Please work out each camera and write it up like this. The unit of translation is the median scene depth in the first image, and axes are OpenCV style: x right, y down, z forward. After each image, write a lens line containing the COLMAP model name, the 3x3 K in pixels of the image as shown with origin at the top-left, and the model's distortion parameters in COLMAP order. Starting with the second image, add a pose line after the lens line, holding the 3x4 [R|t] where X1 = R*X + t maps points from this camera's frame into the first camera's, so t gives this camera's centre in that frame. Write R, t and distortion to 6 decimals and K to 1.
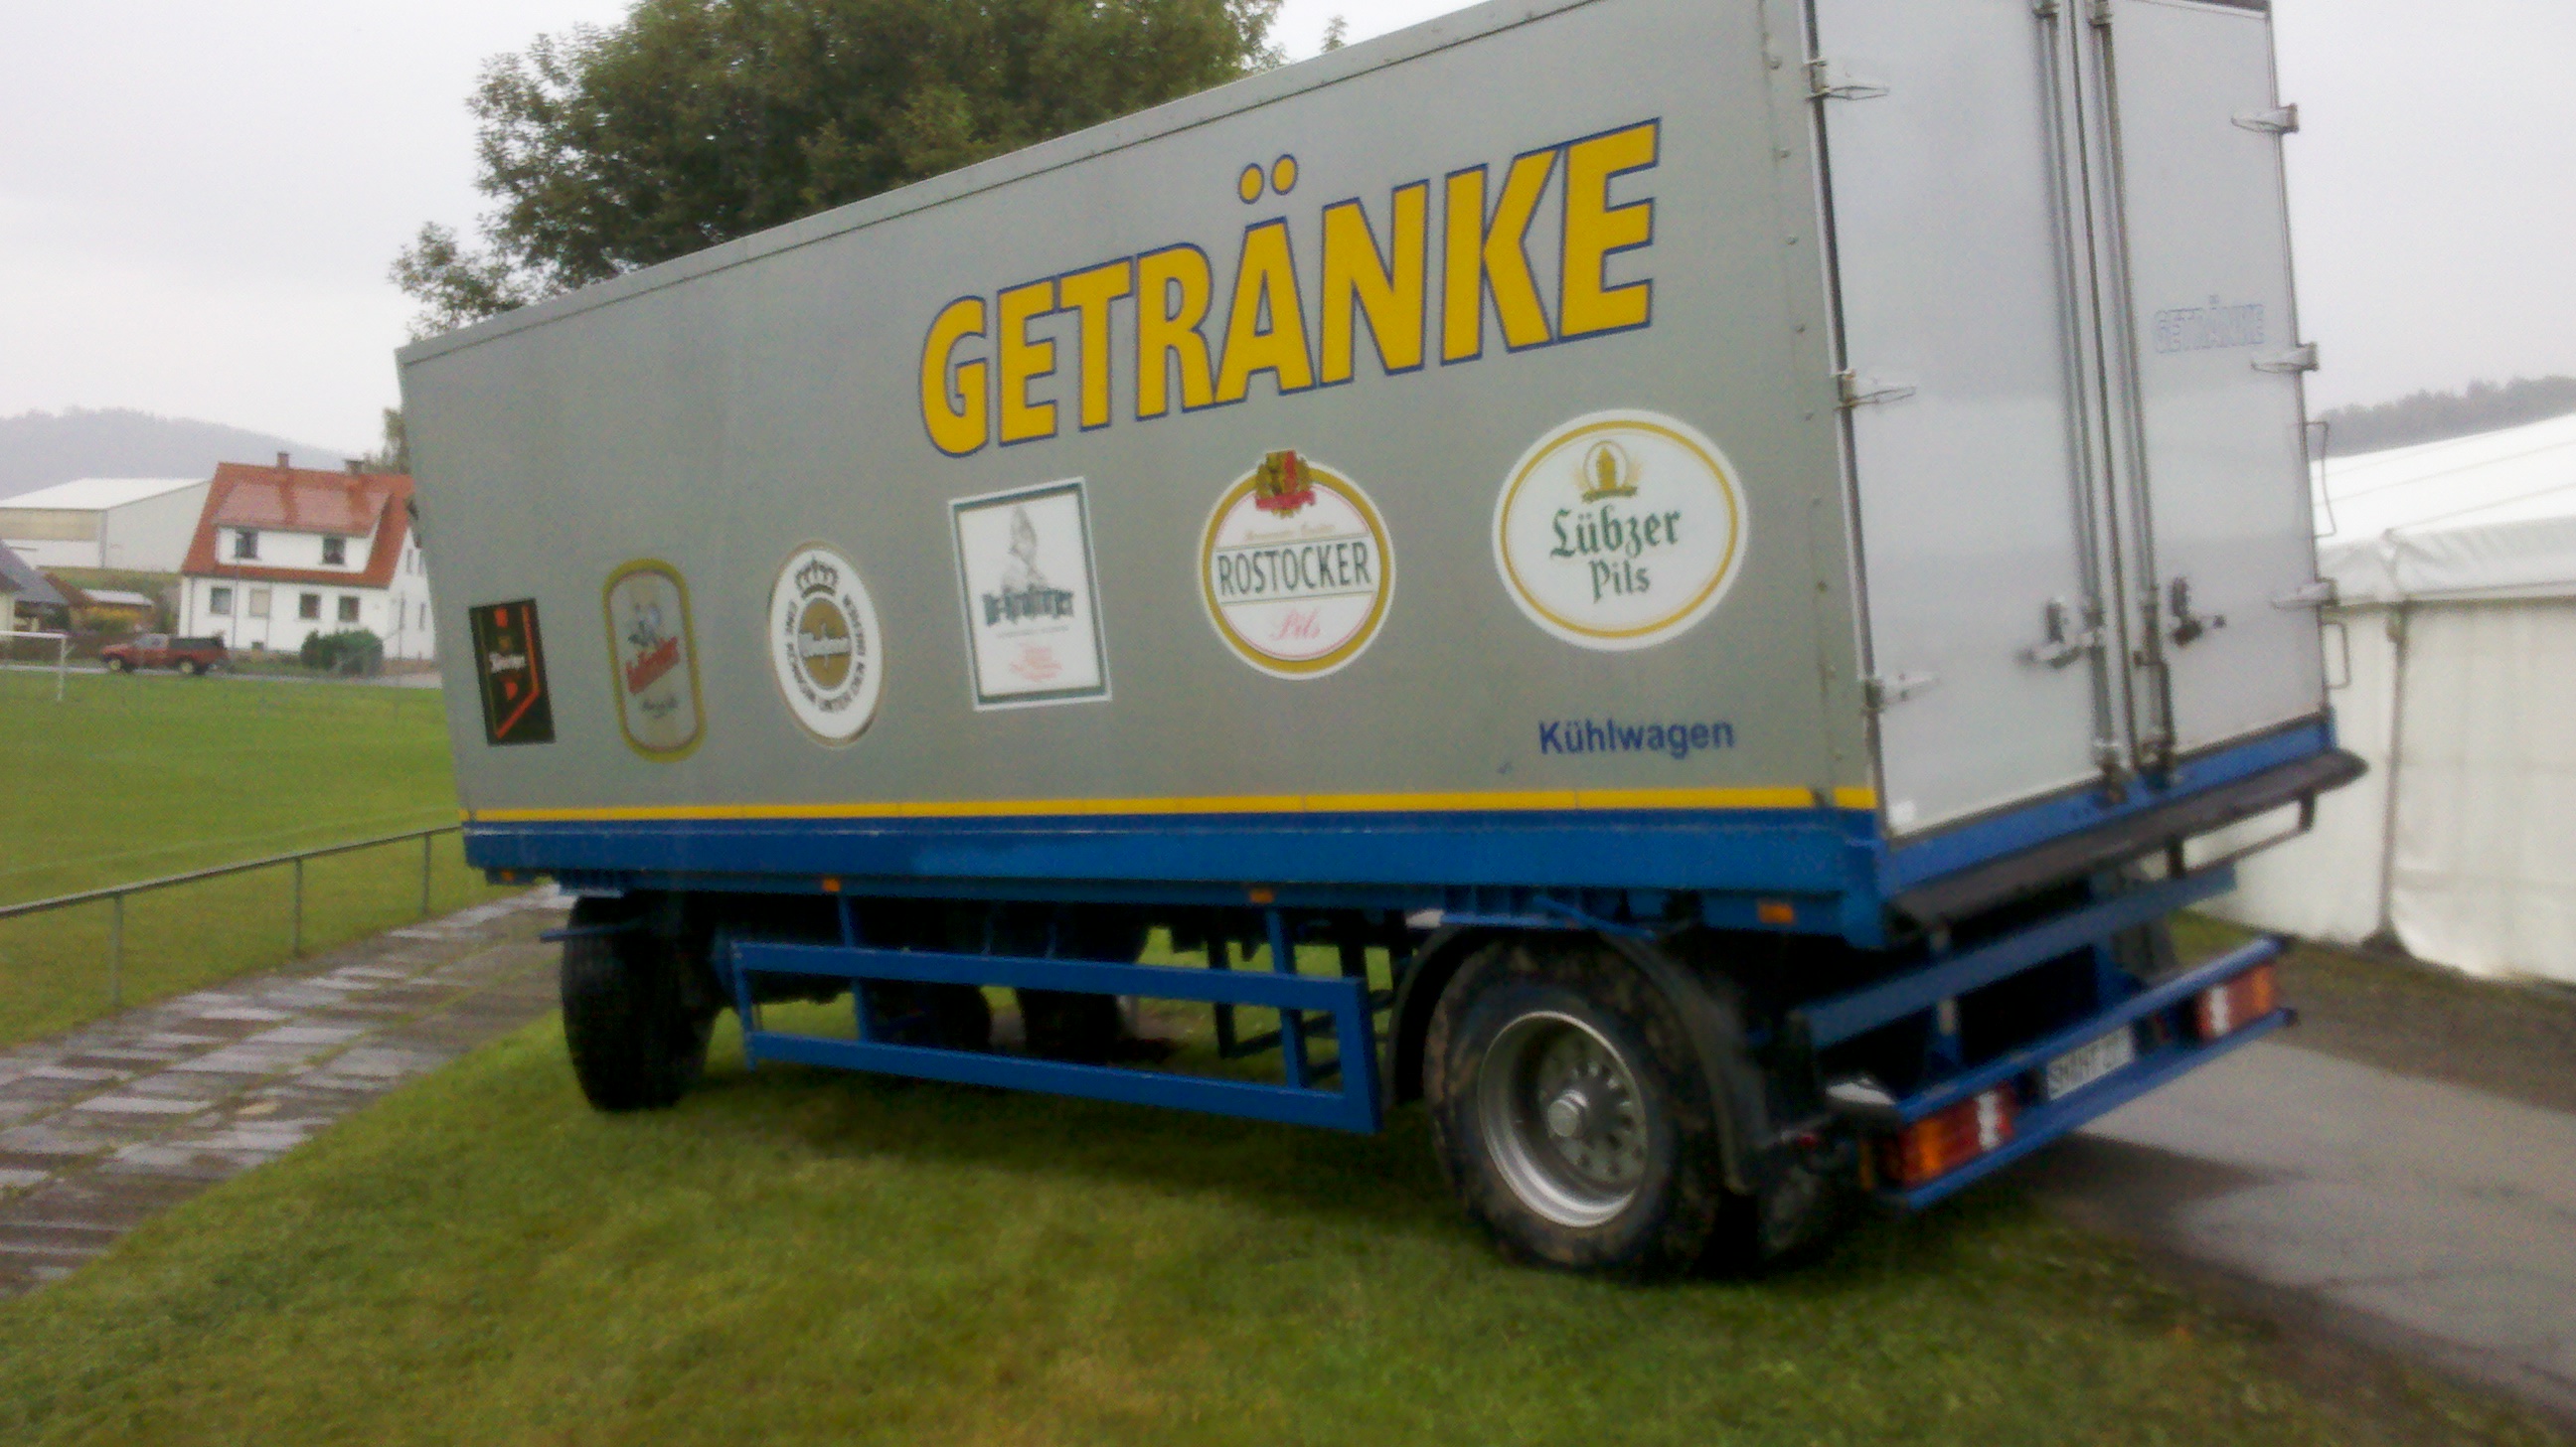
lens RADIAL K [[2507.8, 0, 1289.2], [0, 2507.8, 746.4], [0, 0, 1]] dist [-0.026778, 0.000000]
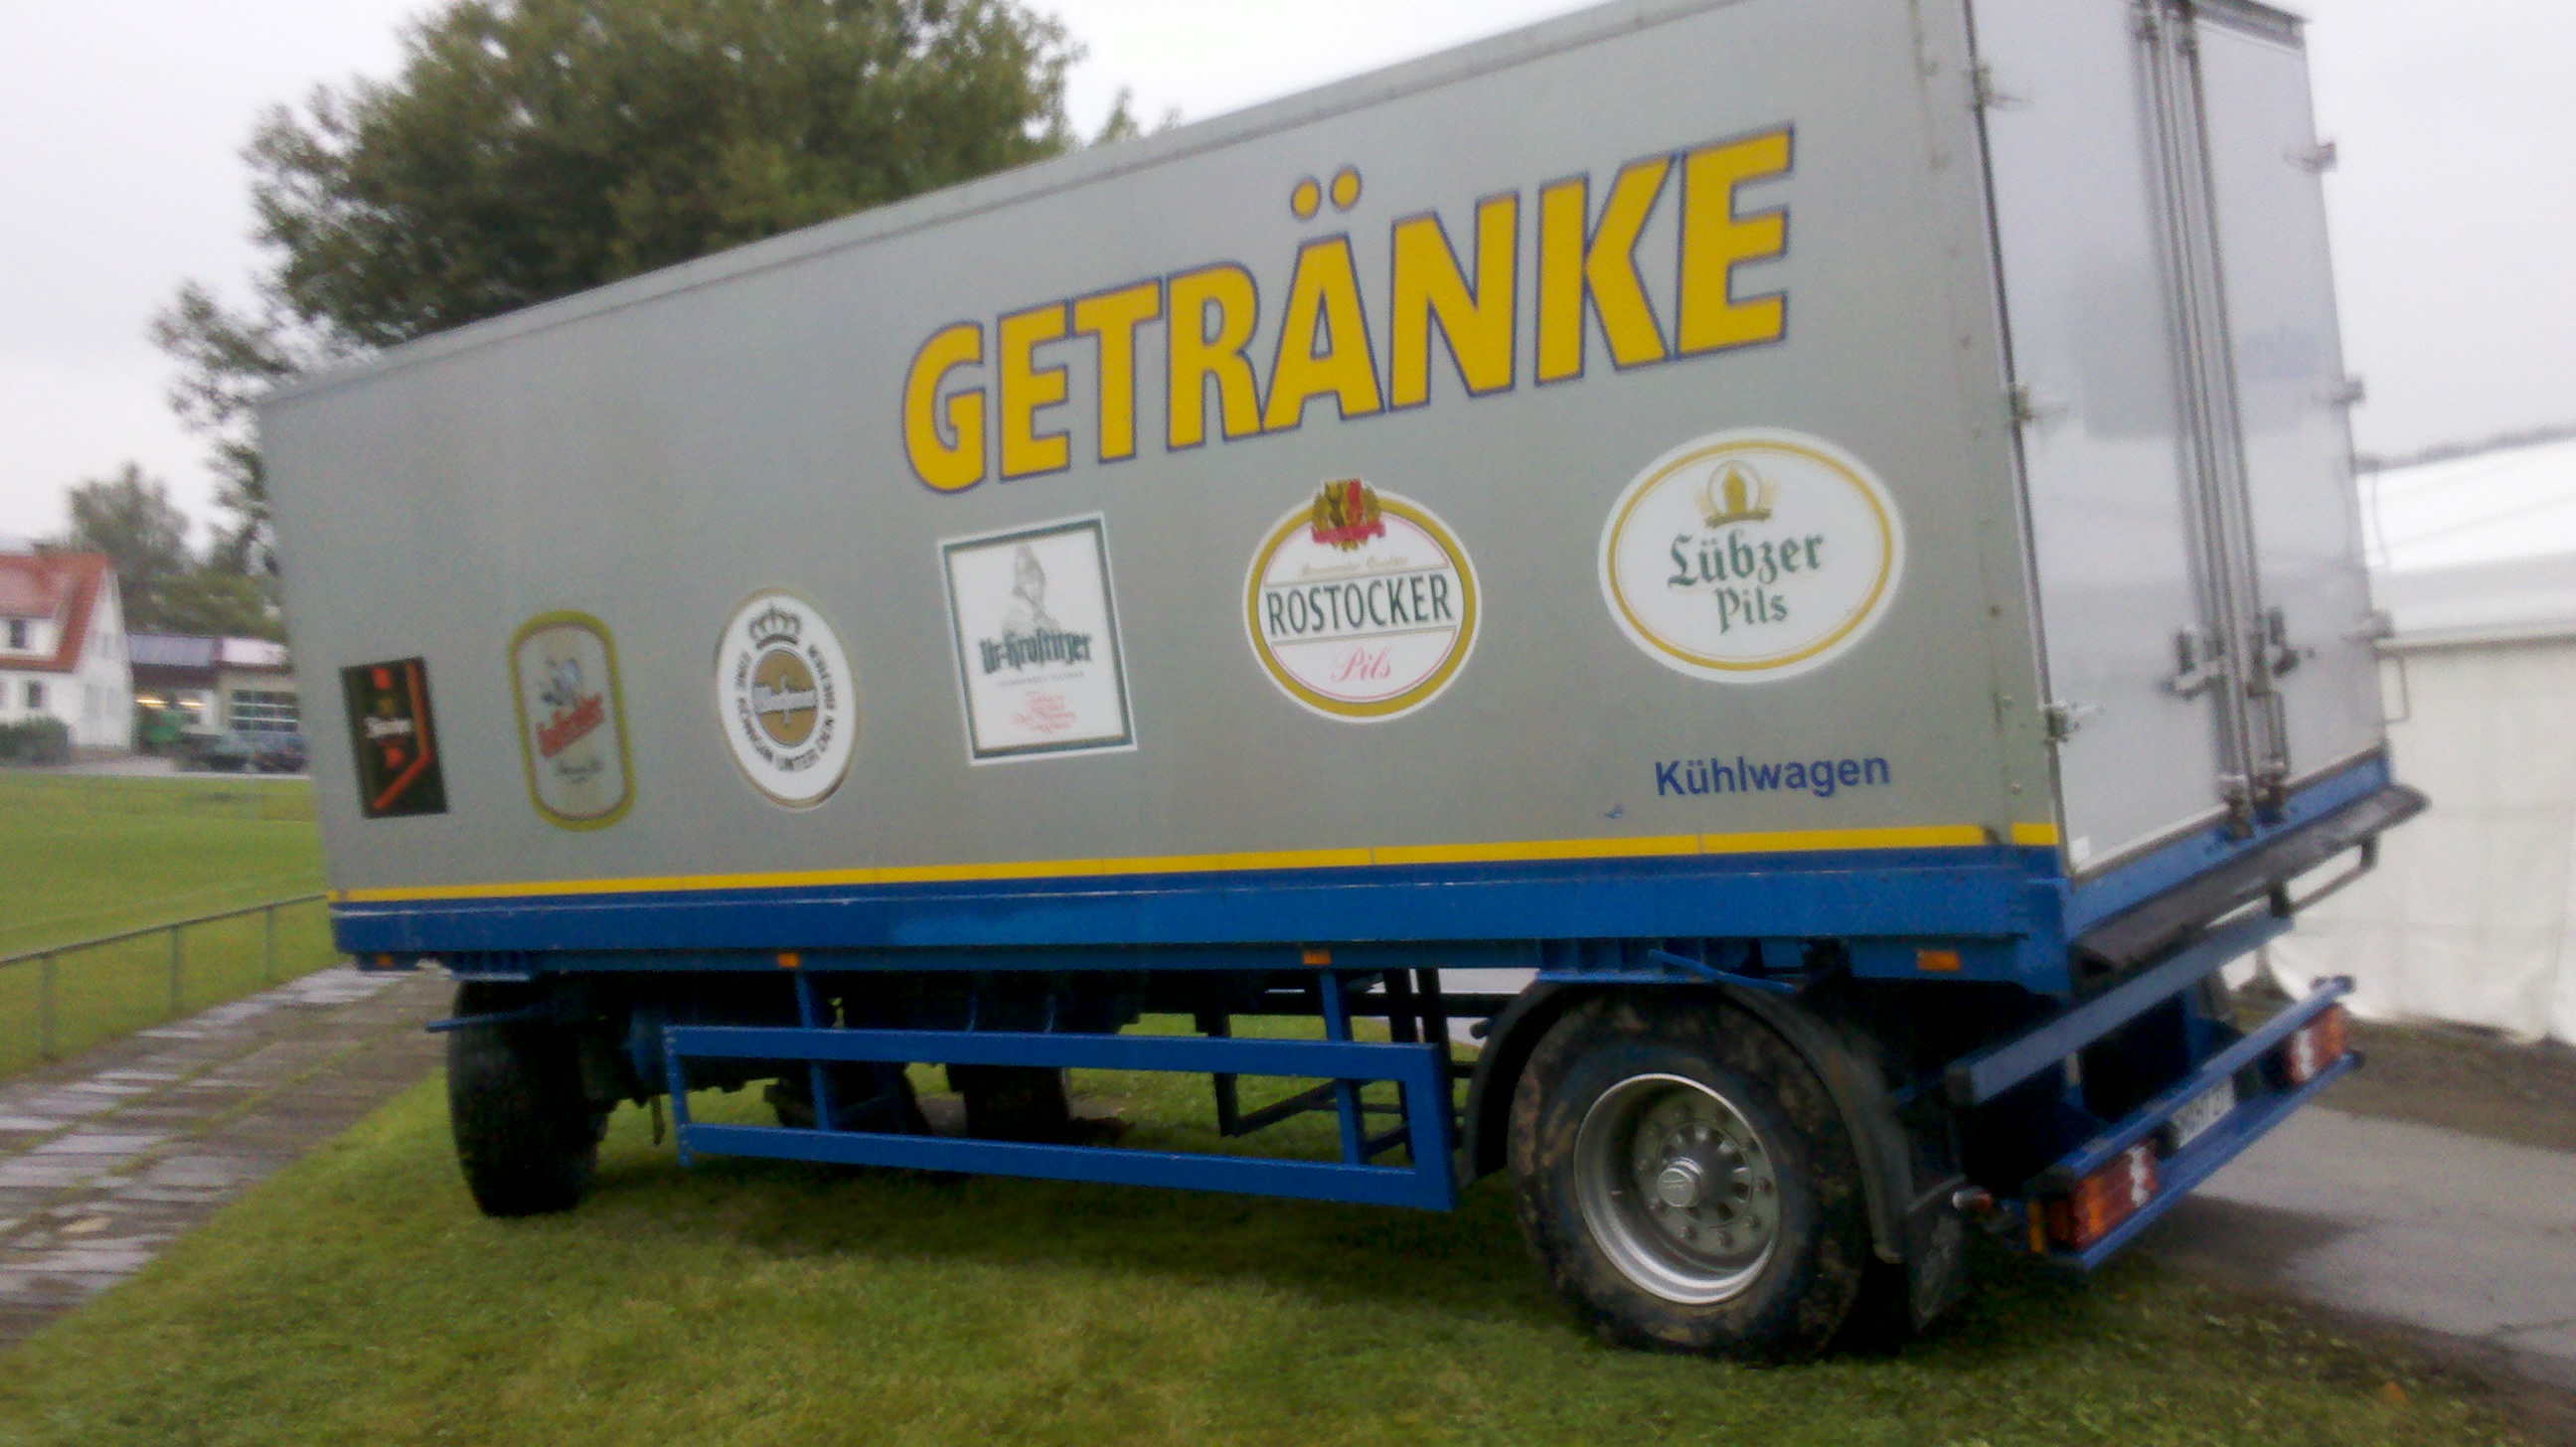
lens RADIAL K [[2507.8, 0, 1300.0], [0, 2507.8, 700.9], [0, 0, 1]] dist [-0.026778, 0.000000]
pose [[0.993262, -0.009211, 0.115521, -0.123466], [0.014943, 0.998694, -0.048848, 0.009724], [-0.114920, 0.050245, 0.992103, 0.072380]]
